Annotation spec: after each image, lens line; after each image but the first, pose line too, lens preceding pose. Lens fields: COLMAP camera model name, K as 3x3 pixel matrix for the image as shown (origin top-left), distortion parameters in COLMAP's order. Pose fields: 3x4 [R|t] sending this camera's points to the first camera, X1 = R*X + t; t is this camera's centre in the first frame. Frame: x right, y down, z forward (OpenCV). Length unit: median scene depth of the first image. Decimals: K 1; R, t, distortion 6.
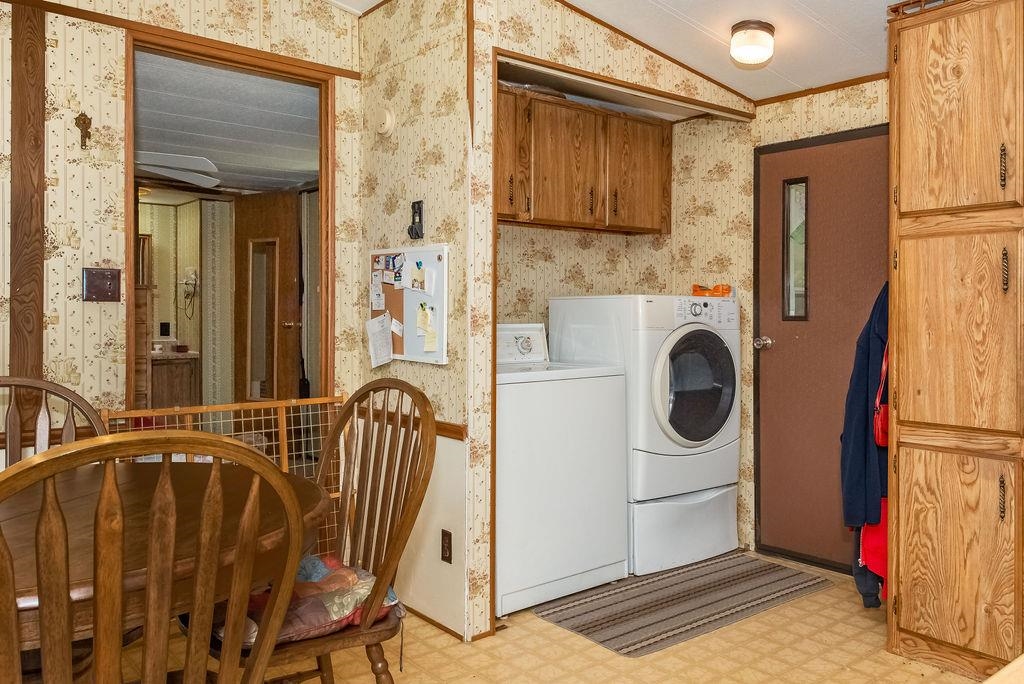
lens RADIAL K [[802.9, 0, 521.2], [0, 802.9, 308.1], [0, 0, 1]] dist [0.010366, 0.002679]
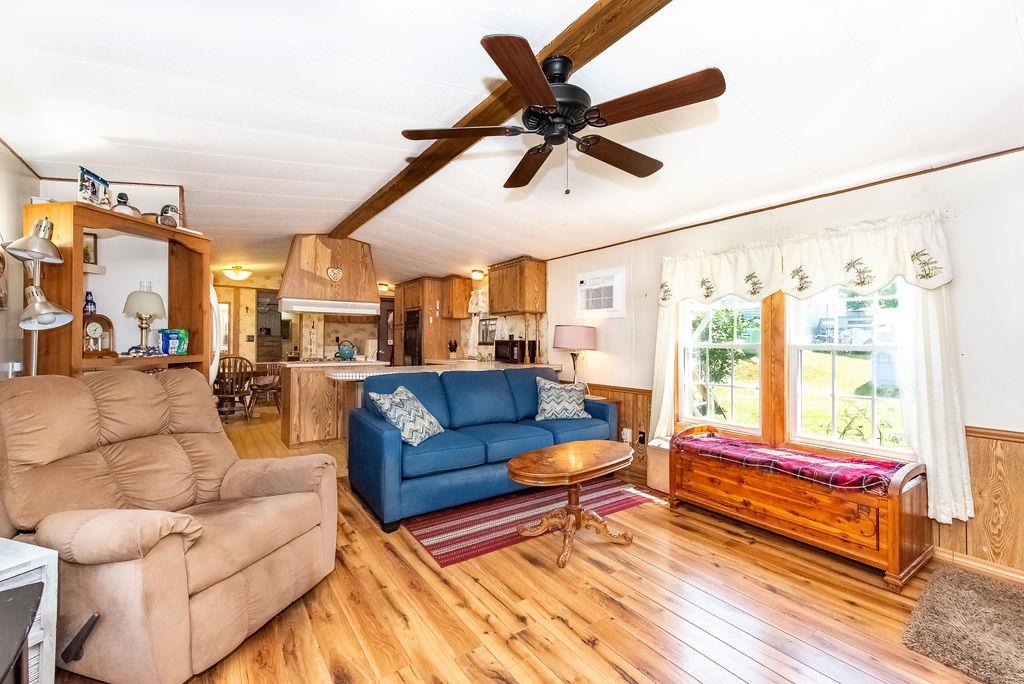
lens RADIAL K [[425.8, 0, 513.6], [0, 425.8, 343.1], [0, 0, 1]] dist [0.012104, -0.000794]
pose [[0.997988, -0.000704, -0.063393, 1.367540], [0.000285, 0.999978, -0.006617, 0.020572], [0.063396, 0.006586, 0.997967, -1.675659]]
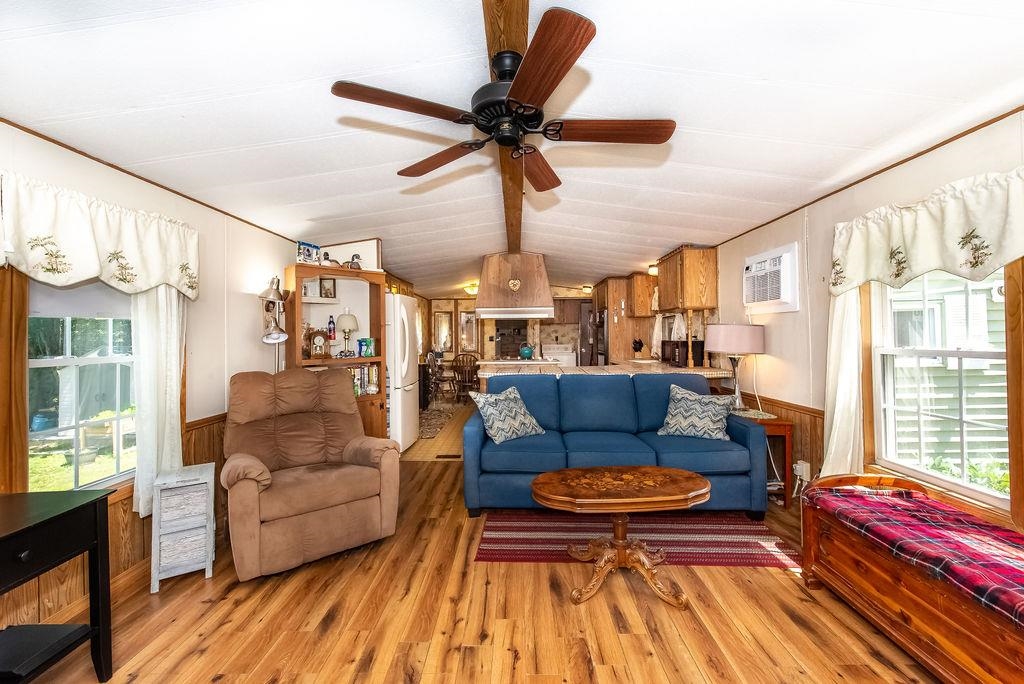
lens RADIAL K [[409.3, 0, 504.8], [0, 409.3, 336.3], [0, 0, 1]] dist [0.013838, -0.002701]
pose [[0.760362, -0.014726, -0.649332, 1.743140], [0.007837, 0.999878, -0.013500, -0.002525], [0.649452, 0.005176, 0.760385, -1.486588]]
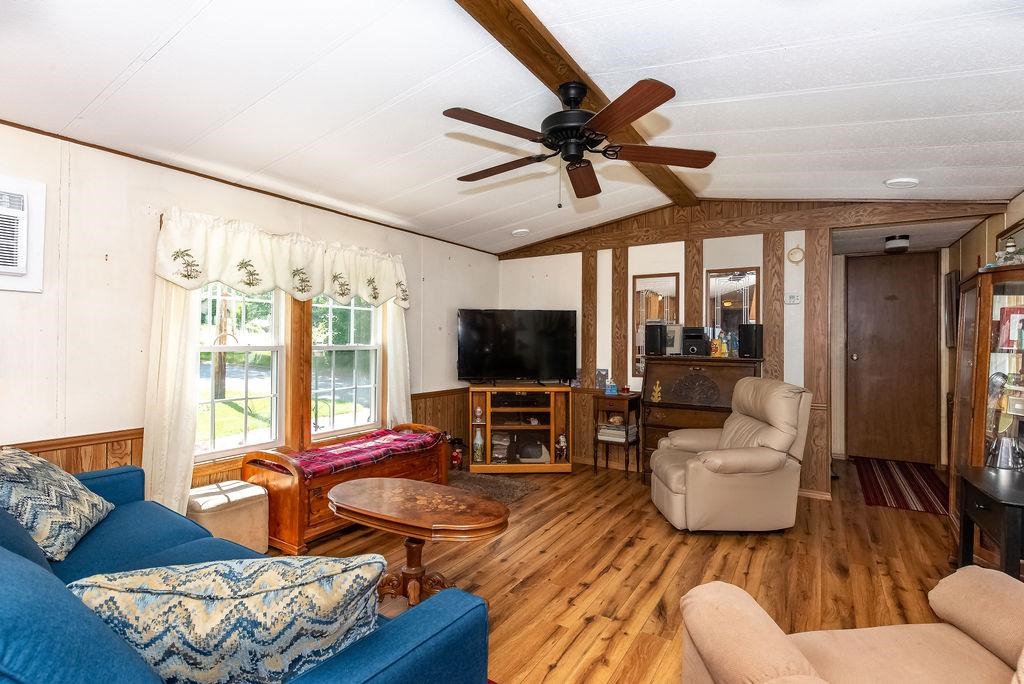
lens RADIAL K [[508.0, 0, 515.8], [0, 508.0, 338.0], [0, 0, 1]] dist [0.024715, 0.000021]
pose [[-0.337337, -0.003256, 0.941378, 0.675411], [-0.004297, 0.999989, 0.001919, -0.003285], [-0.941374, -0.003398, -0.337347, -0.711916]]
